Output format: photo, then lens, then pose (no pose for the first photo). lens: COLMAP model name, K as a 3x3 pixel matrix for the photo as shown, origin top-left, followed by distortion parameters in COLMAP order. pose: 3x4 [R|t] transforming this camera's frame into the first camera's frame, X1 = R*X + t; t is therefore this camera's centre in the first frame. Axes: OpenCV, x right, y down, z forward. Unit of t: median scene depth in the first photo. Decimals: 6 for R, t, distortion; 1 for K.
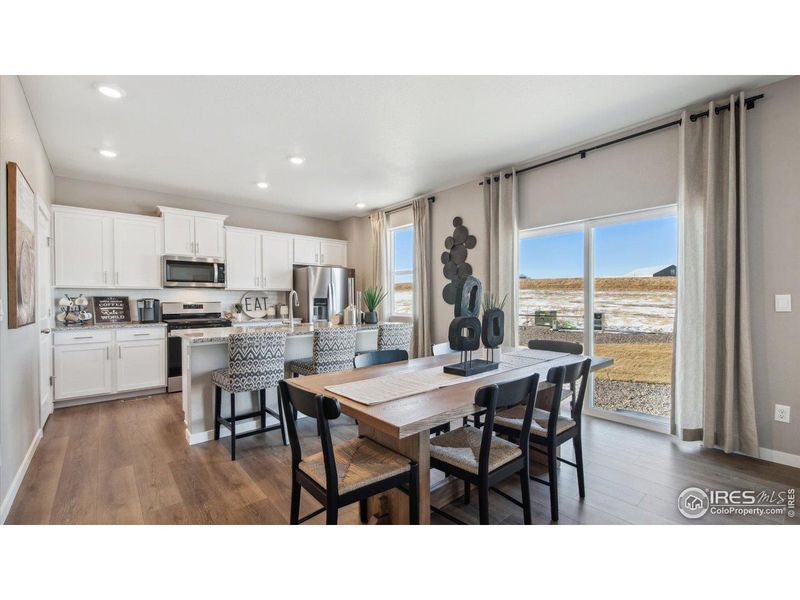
lens RADIAL K [[348.1, 0, 405.5], [0, 348.1, 304.4], [0, 0, 1]] dist [0.010054, -0.006021]
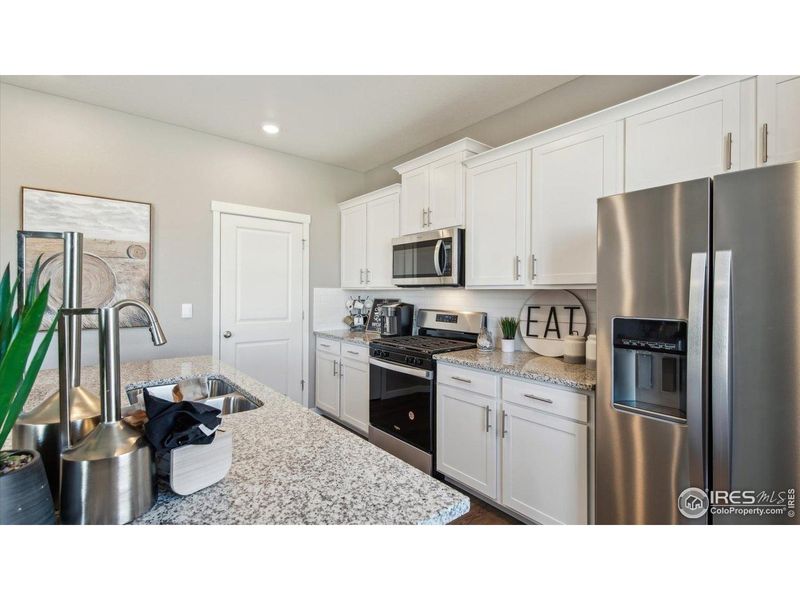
lens RADIAL K [[372.5, 0, 395.4], [0, 372.5, 292.5], [0, 0, 1]] dist [0.008129, -0.000354]
pose [[-0.046102, 0.006970, -0.998912, 0.018120], [-0.020245, 0.999764, 0.007910, -0.043729], [0.998732, 0.020587, -0.045950, 1.030120]]
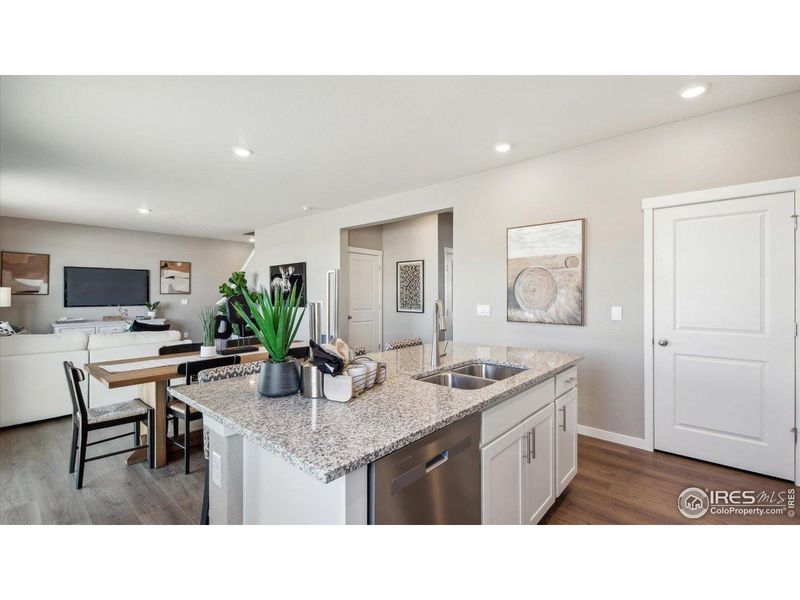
lens RADIAL K [[356.6, 0, 400.7], [0, 356.6, 295.9], [0, 0, 1]] dist [0.013954, -0.007312]
pose [[-0.991224, 0.008238, -0.131935, -0.154592], [0.005857, 0.999813, 0.018425, -0.045469], [0.132062, 0.017490, -0.991087, 1.232463]]
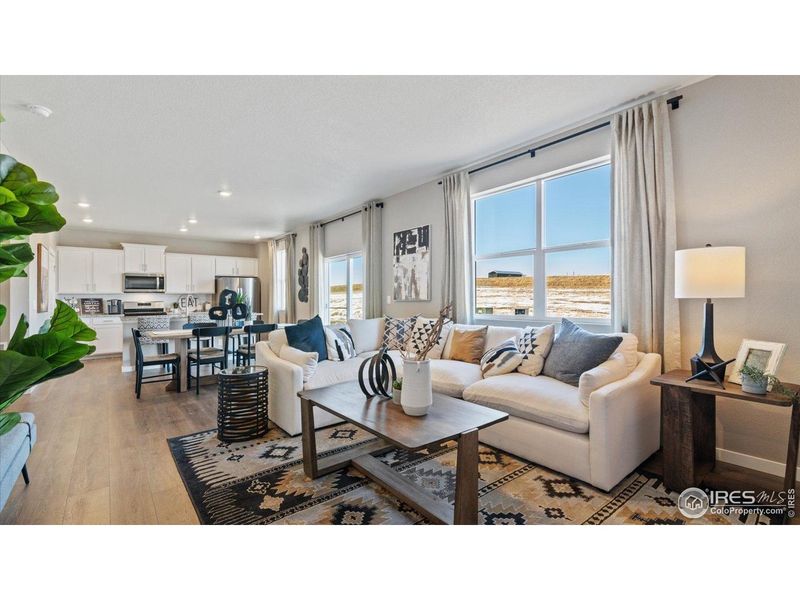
lens RADIAL K [[356.6, 0, 400.7], [0, 356.6, 294.7], [0, 0, 1]] dist [0.013954, -0.007312]
pose [[0.999616, -0.006915, -0.026817, 0.642557], [0.006288, 0.999706, -0.023401, 0.008658], [0.026971, 0.023223, 0.999366, -0.635014]]
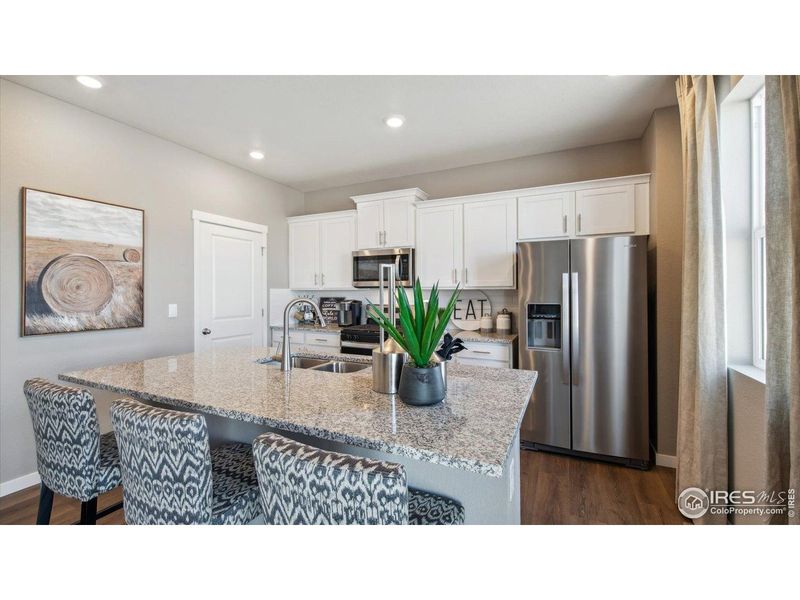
lens RADIAL K [[348.1, 0, 395.5], [0, 348.1, 287.9], [0, 0, 1]] dist [0.010054, -0.006021]
pose [[0.382430, -0.004333, -0.923974, 0.156772], [-0.013430, 0.999857, -0.010247, -0.041275], [0.923887, 0.016328, 0.382318, 0.760144]]
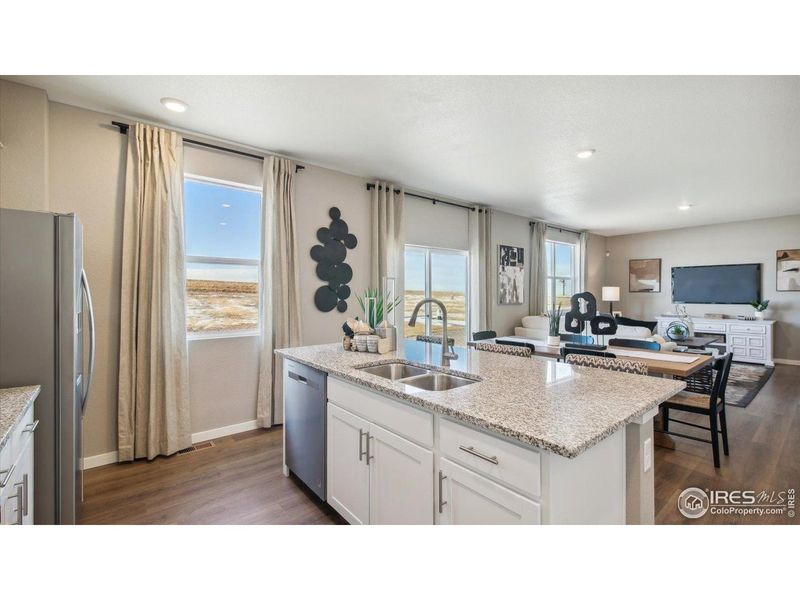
lens RADIAL K [[356.6, 0, 394.1], [0, 356.6, 295.8], [0, 0, 1]] dist [0.013954, -0.007312]
pose [[0.030902, -0.002302, 0.999520, -0.709487], [0.015940, 0.999871, 0.001810, -0.038071], [-0.999395, 0.015877, 0.030935, 0.839534]]
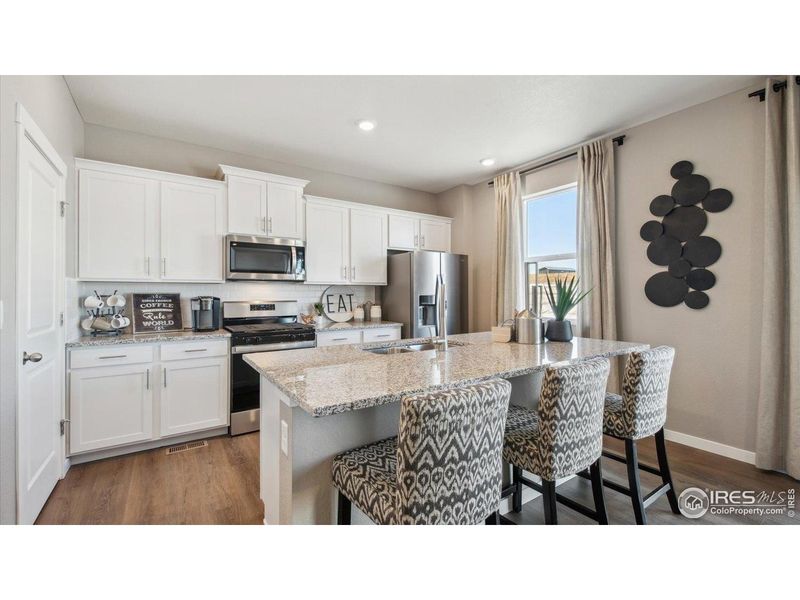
lens RADIAL K [[356.6, 0, 401.8], [0, 356.6, 292.3], [0, 0, 1]] dist [0.013954, -0.007312]
pose [[0.991884, 0.001144, -0.127143, -0.251155], [-0.003623, 0.999808, -0.019270, -0.012674], [0.127097, 0.019574, 0.991697, 0.334110]]
